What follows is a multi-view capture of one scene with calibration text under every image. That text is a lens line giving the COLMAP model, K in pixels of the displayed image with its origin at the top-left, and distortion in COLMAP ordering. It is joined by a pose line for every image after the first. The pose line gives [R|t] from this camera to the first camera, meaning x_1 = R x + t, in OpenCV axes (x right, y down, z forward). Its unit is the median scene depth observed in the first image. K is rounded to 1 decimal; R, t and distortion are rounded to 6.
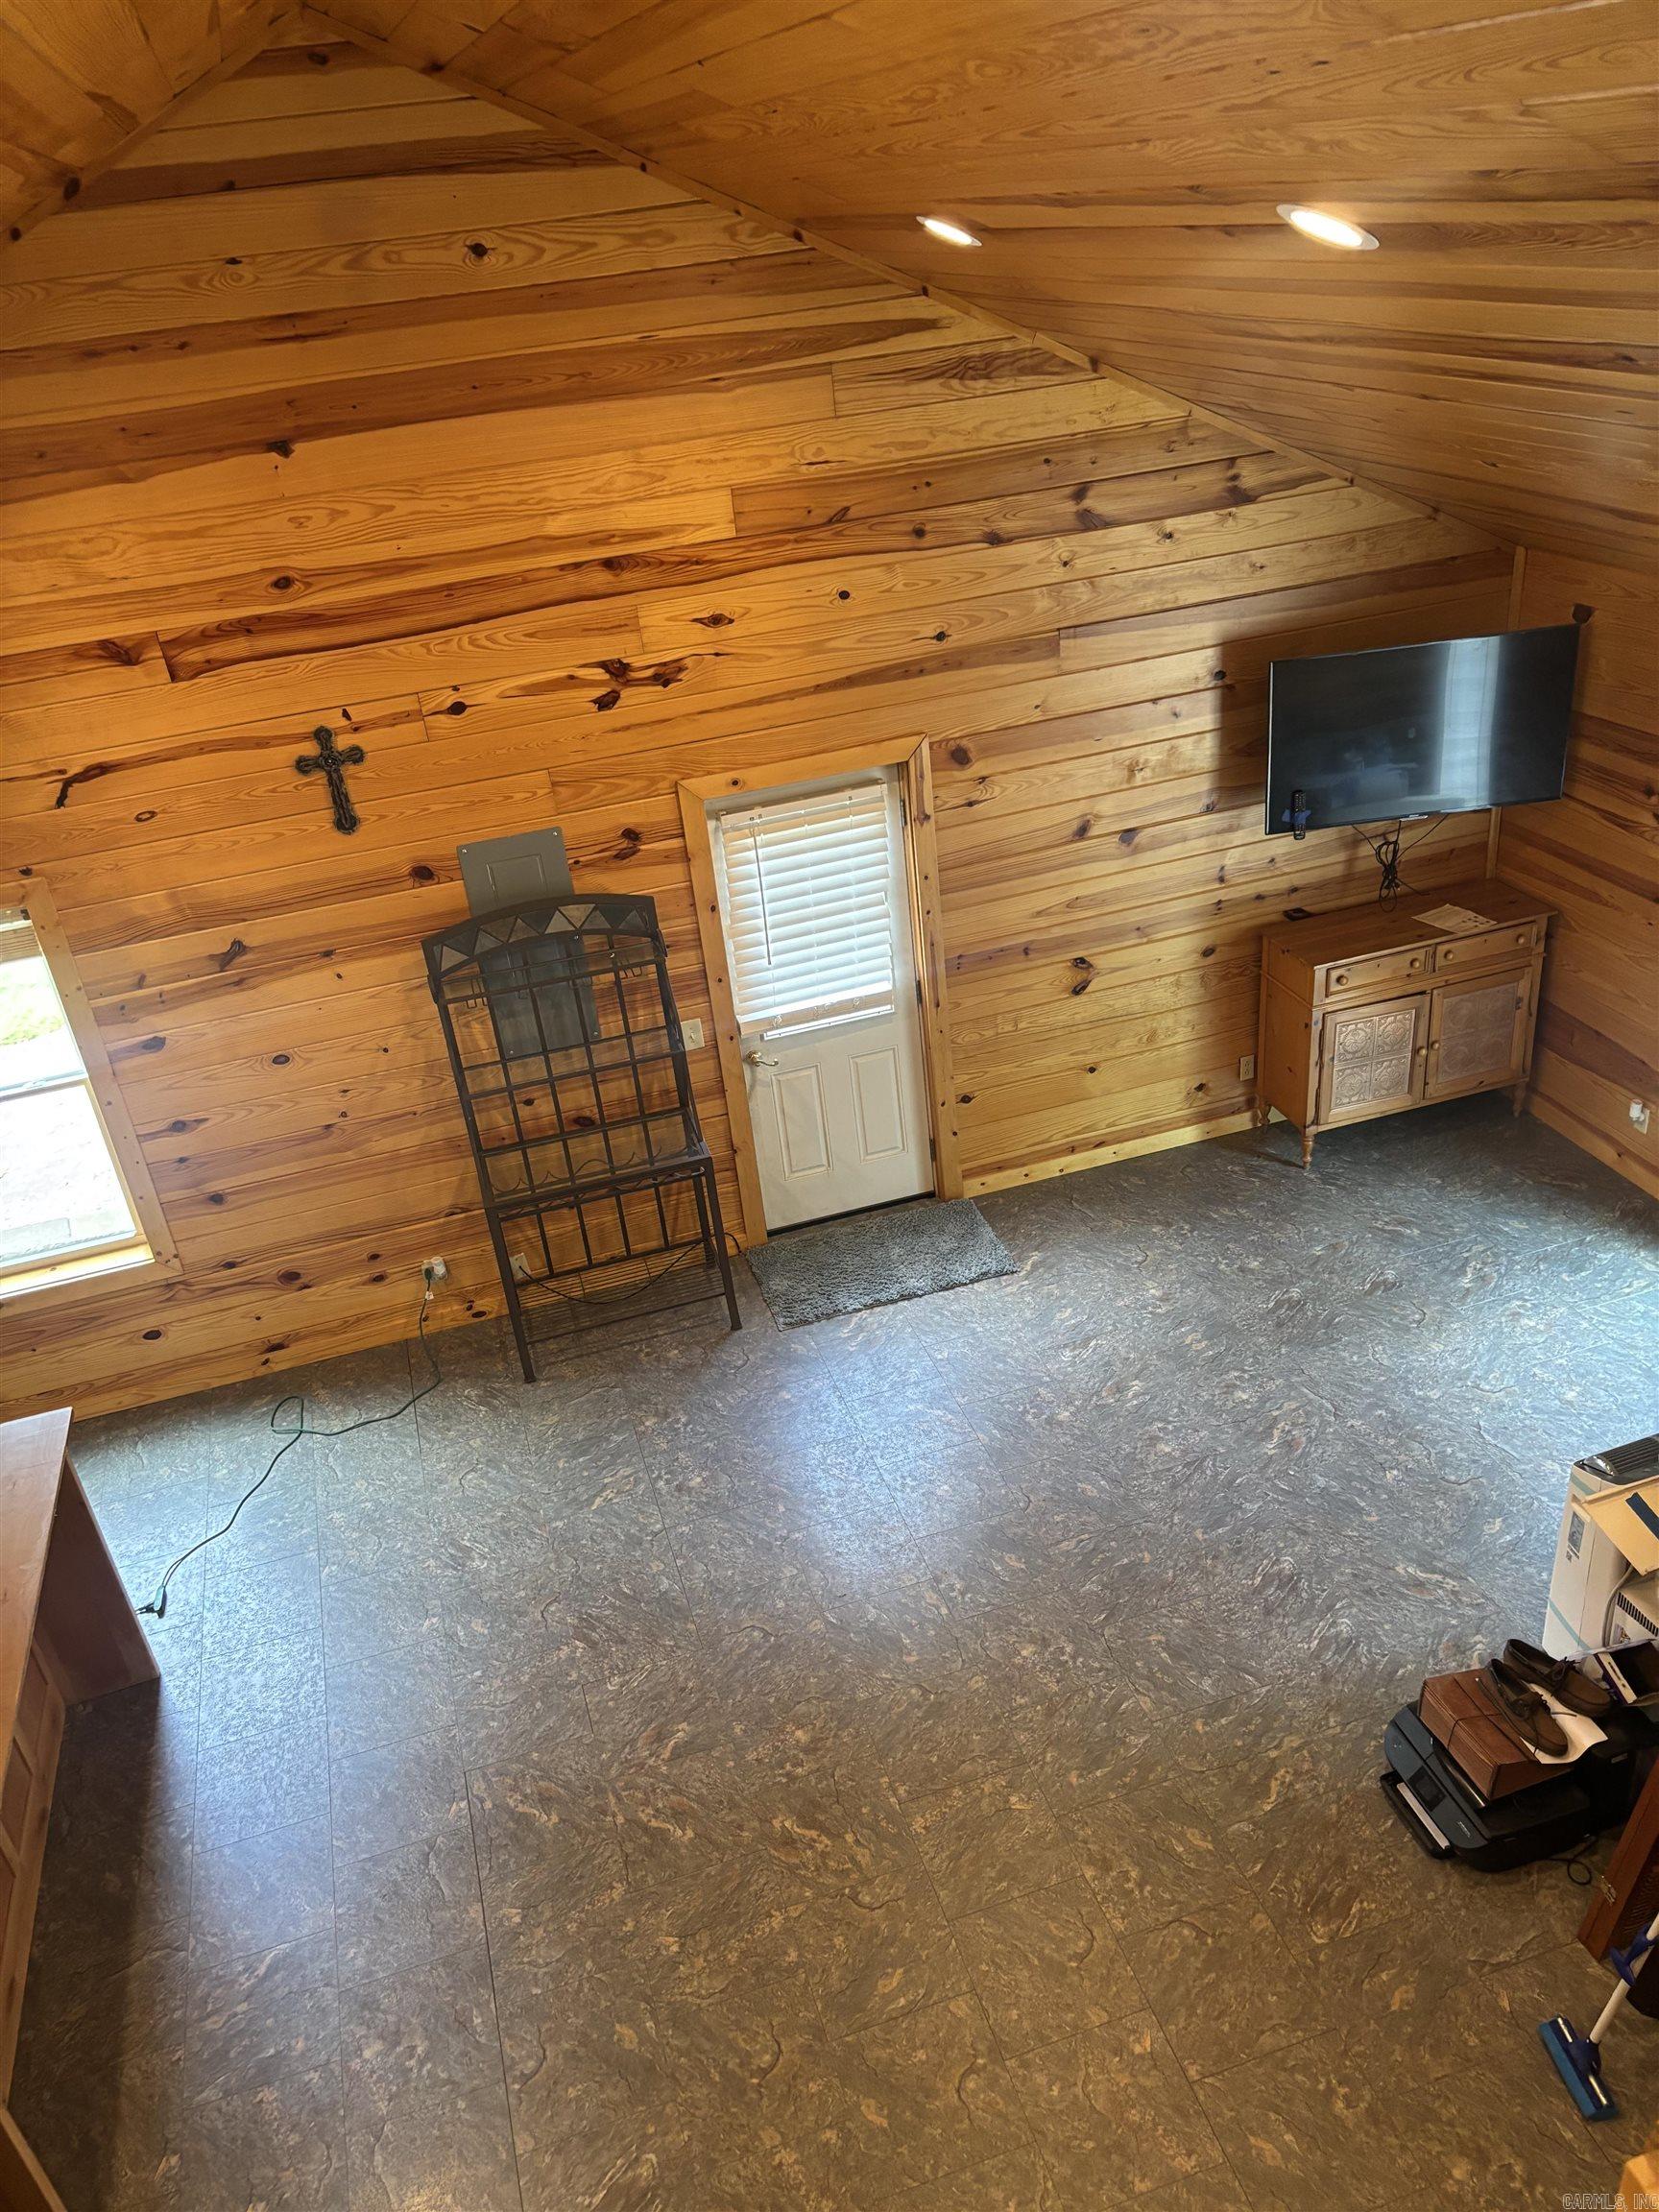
lens RADIAL K [[1670.8, 0, 839.2], [0, 1670.8, 1123.5], [0, 0, 1]] dist [0.034102, -0.031256]
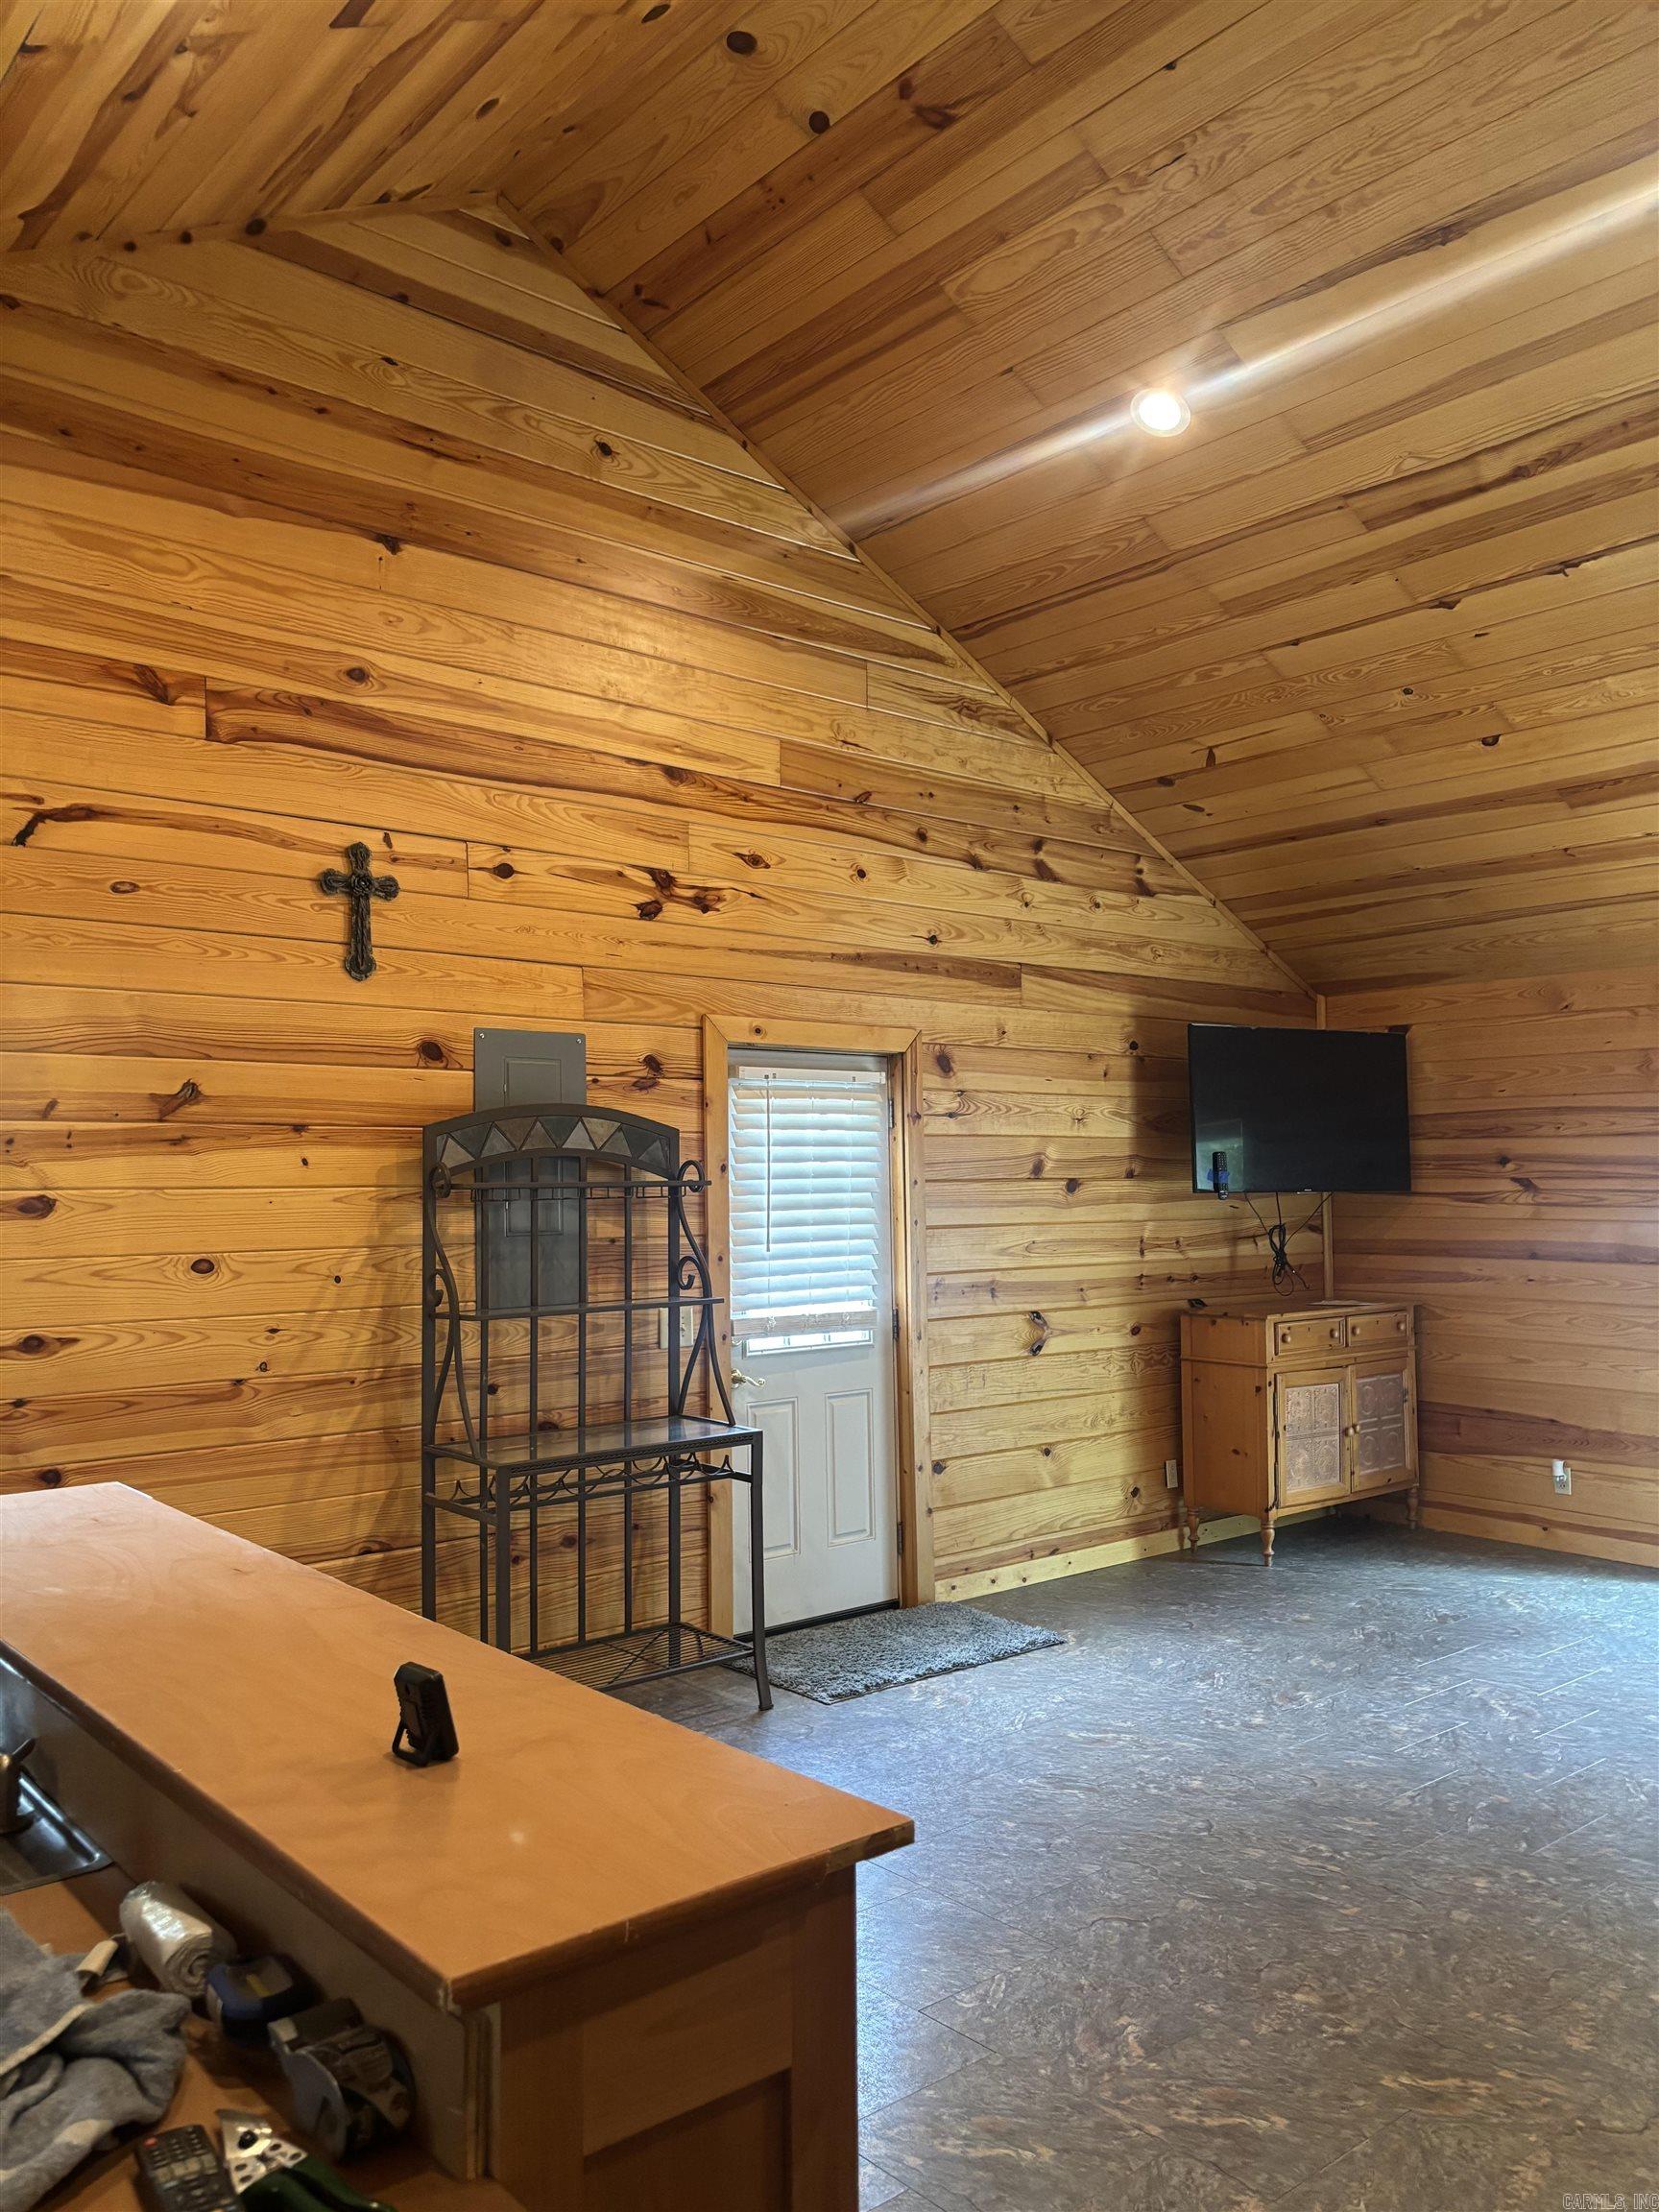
lens RADIAL K [[1670.8, 0, 839.2], [0, 1670.8, 1123.5], [0, 0, 1]] dist [0.034102, -0.031256]
pose [[0.912025, 0.105954, 0.396212, -0.378521], [0.125281, 0.847910, -0.515125, 0.312650], [-0.390531, 0.519445, 0.760041, 0.328109]]
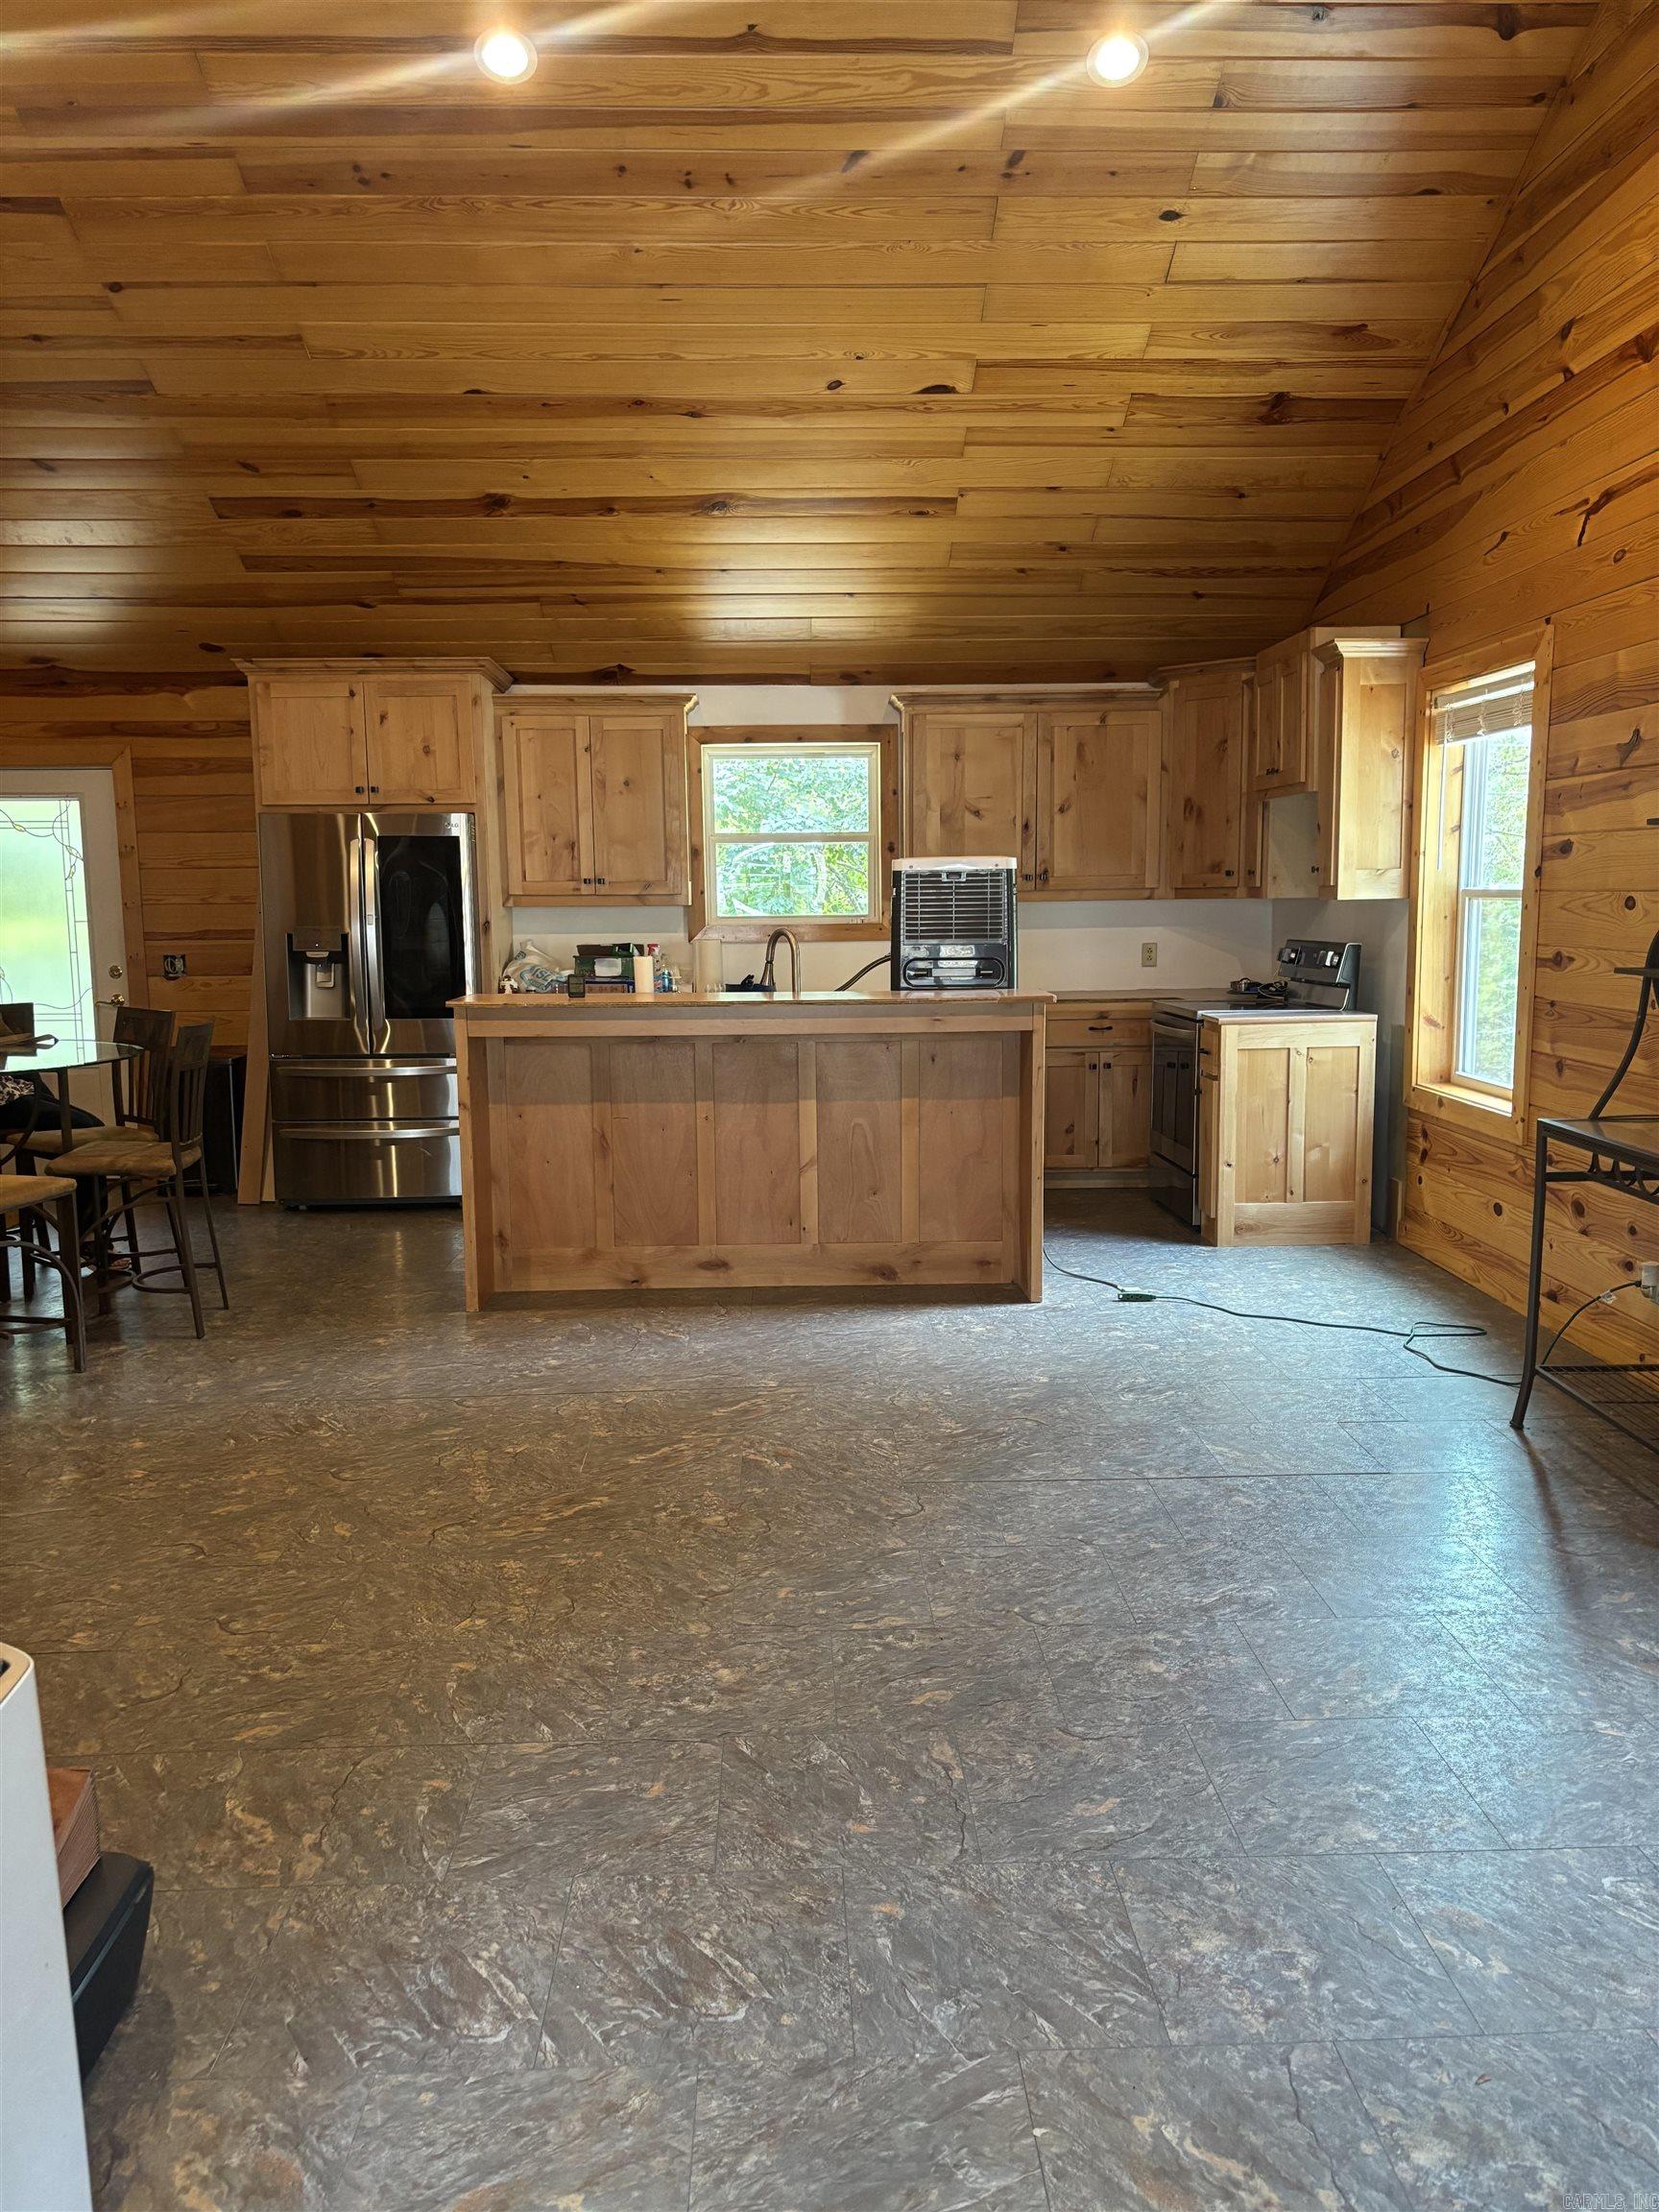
lens RADIAL K [[1670.8, 0, 839.2], [0, 1670.8, 1123.5], [0, 0, 1]] dist [0.034102, -0.031256]
pose [[-0.253674, 0.238975, -0.937305, 0.505317], [-0.447675, 0.829971, 0.332768, -0.049463], [0.857460, 0.504022, -0.103559, 0.830003]]
